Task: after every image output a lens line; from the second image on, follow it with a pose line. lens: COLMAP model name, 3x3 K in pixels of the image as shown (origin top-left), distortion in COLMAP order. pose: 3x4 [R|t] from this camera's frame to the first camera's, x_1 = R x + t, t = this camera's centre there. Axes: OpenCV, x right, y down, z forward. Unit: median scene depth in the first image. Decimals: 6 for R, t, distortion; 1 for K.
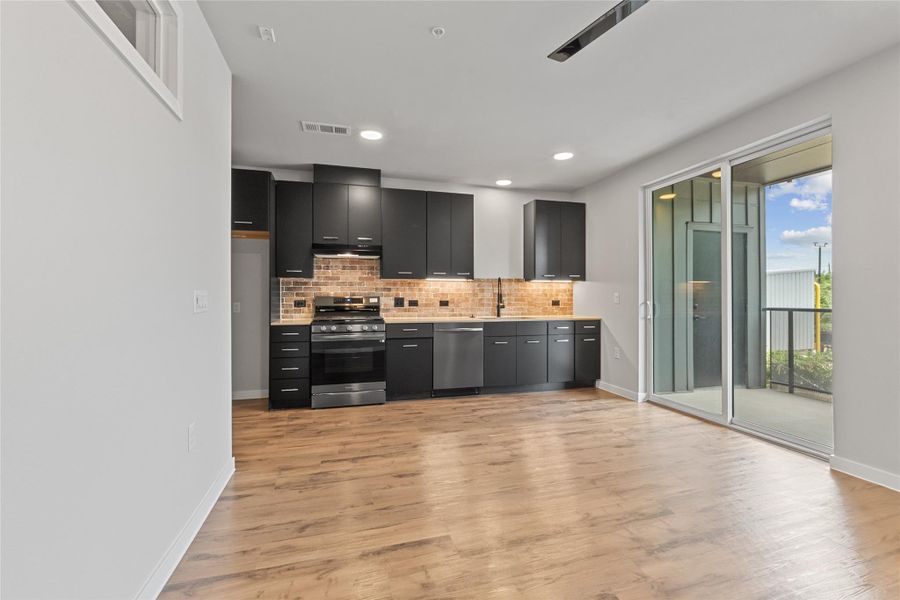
lens RADIAL K [[383.0, 0, 449.1], [0, 383.0, 296.0], [0, 0, 1]] dist [-0.009400, -0.000051]
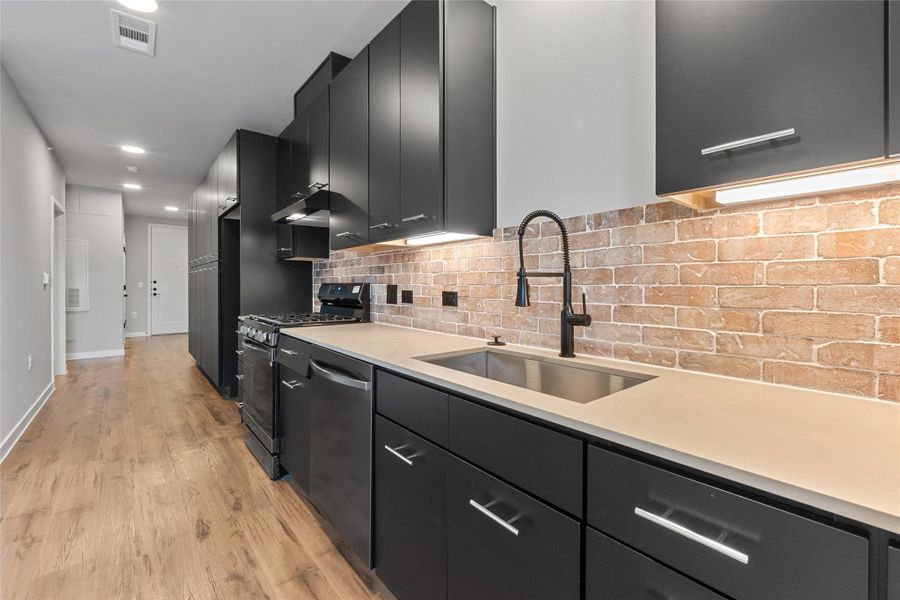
lens RADIAL K [[386.7, 0, 448.5], [0, 386.7, 286.7], [0, 0, 1]] dist [-0.008082, -0.000288]
pose [[0.404672, 0.004745, -0.914450, 0.386632], [0.001121, 0.999983, 0.005685, 0.003898], [0.914461, -0.003326, 0.404660, 0.902575]]
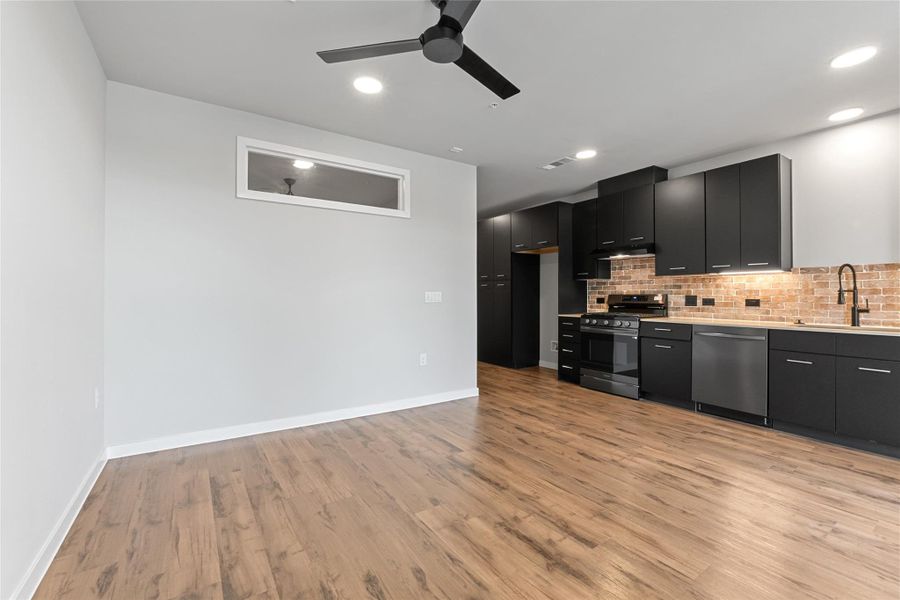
lens RADIAL K [[383.0, 0, 449.1], [0, 383.0, 296.0], [0, 0, 1]] dist [-0.009400, -0.000051]
pose [[0.304340, 0.001960, -0.952561, 0.578797], [0.004190, 0.999985, 0.003396, -0.000048], [0.952554, -0.005025, 0.304327, 0.193343]]
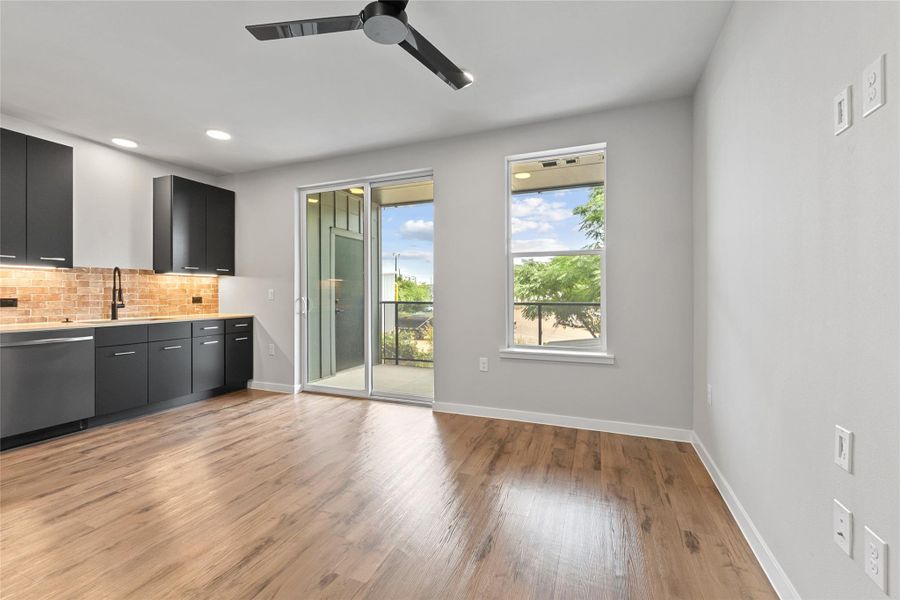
lens RADIAL K [[383.6, 0, 446.3], [0, 383.6, 293.5], [0, 0, 1]] dist [-0.007535, -0.000376]
pose [[0.613286, -0.000460, 0.789861, -0.069345], [-0.003521, 0.999988, 0.003316, -0.001375], [-0.789853, -0.004815, 0.613277, 0.030141]]
